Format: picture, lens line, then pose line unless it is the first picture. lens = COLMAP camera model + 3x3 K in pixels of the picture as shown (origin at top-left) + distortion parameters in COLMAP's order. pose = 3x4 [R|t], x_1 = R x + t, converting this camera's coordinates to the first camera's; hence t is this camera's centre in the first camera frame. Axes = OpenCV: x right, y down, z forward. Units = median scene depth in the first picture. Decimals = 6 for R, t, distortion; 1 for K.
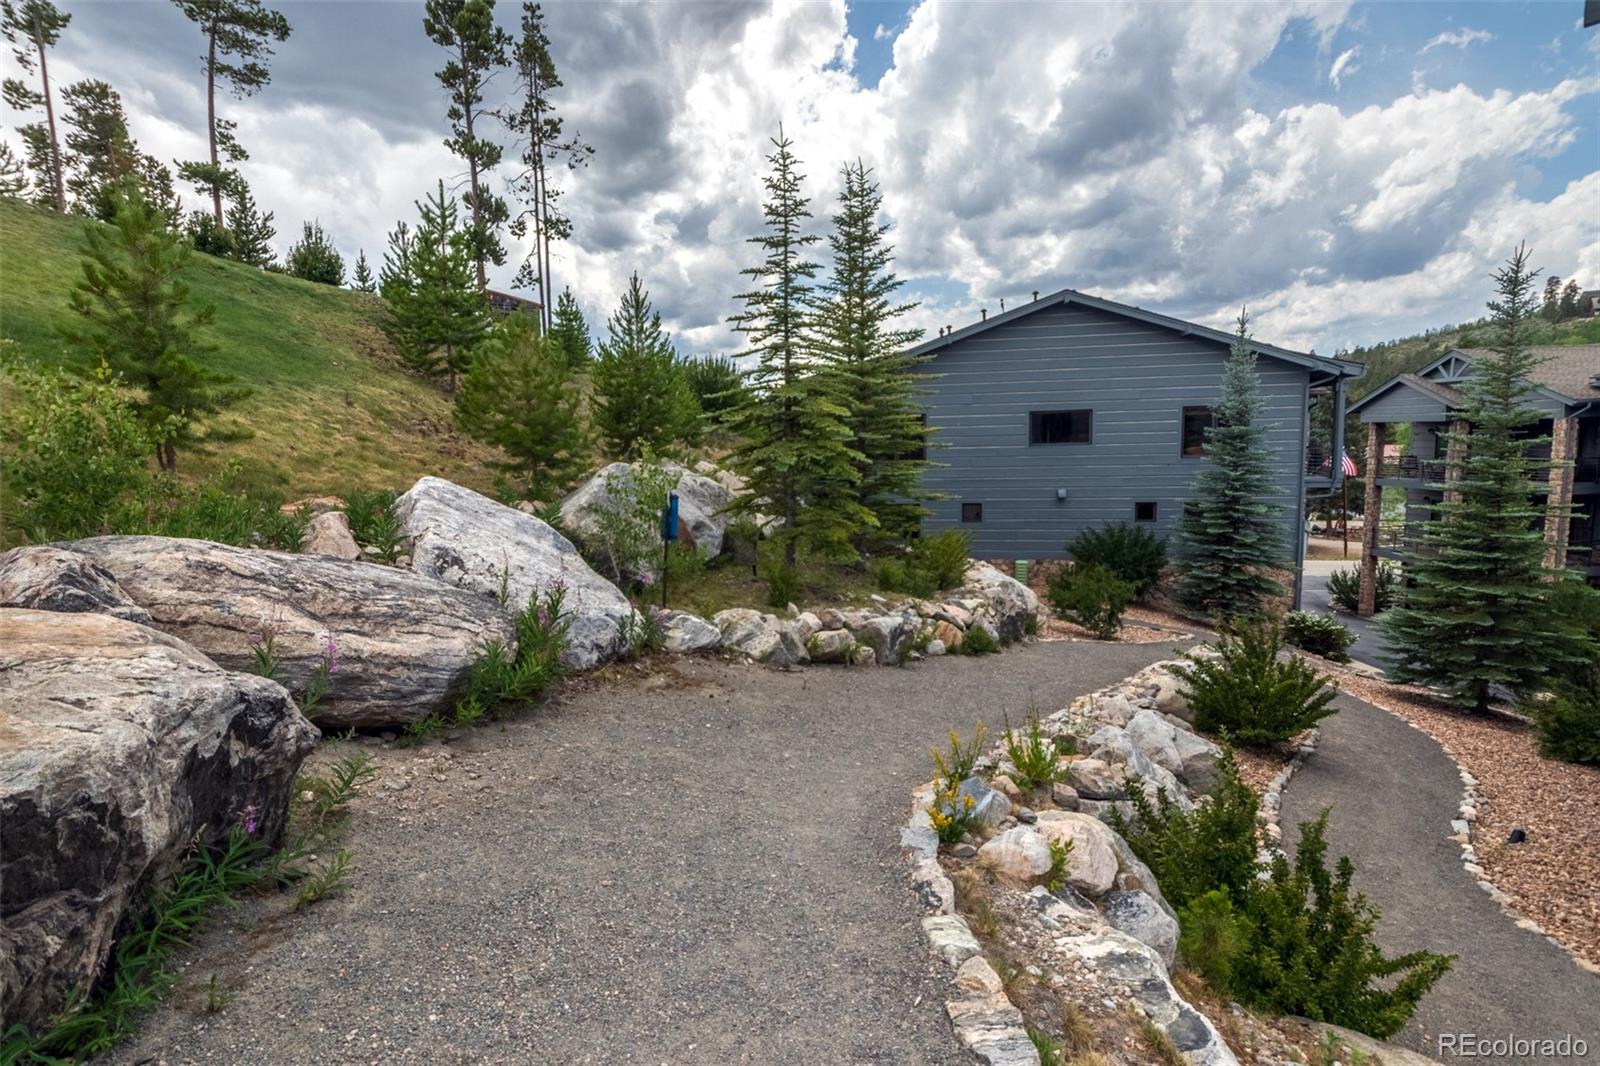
lens RADIAL K [[769.8, 0, 805.5], [0, 769.8, 527.8], [0, 0, 1]] dist [-0.004593, -0.000613]
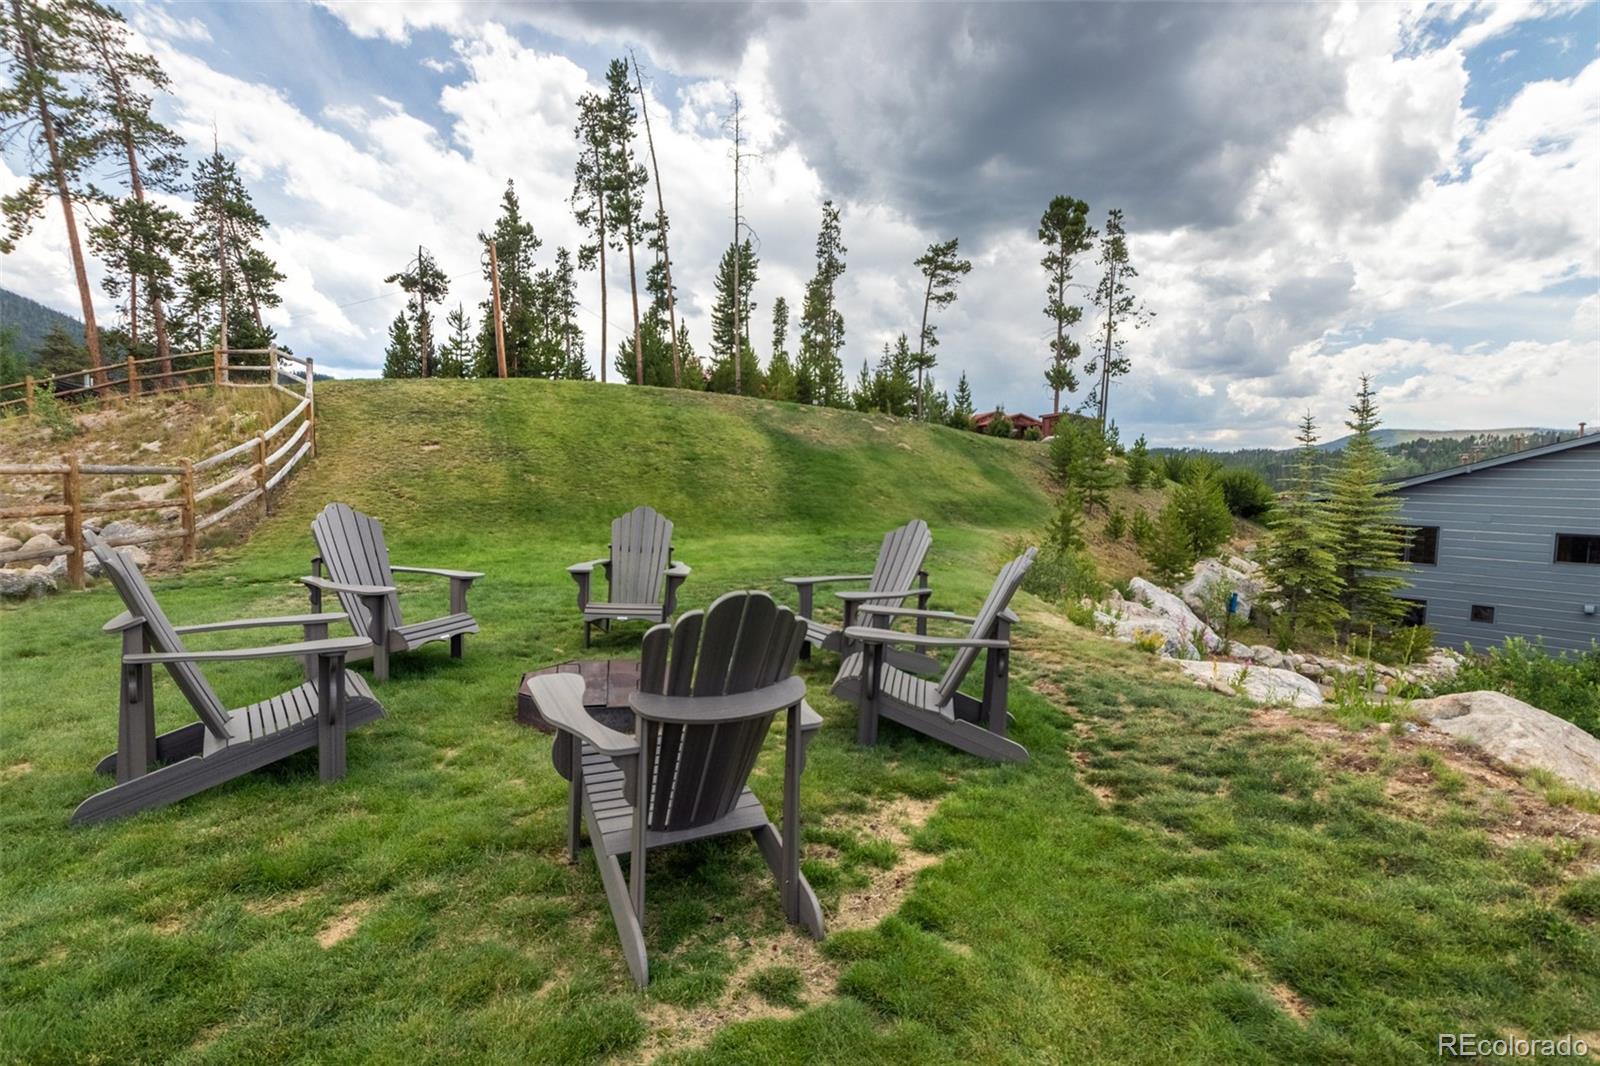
lens RADIAL K [[769.8, 0, 799.0], [0, 769.8, 530.8], [0, 0, 1]] dist [-0.004593, -0.000613]
pose [[0.819800, 0.082045, -0.566742, 0.013040], [-0.108156, 0.994055, -0.012545, -0.015231], [0.562344, 0.071581, 0.823800, -0.438858]]
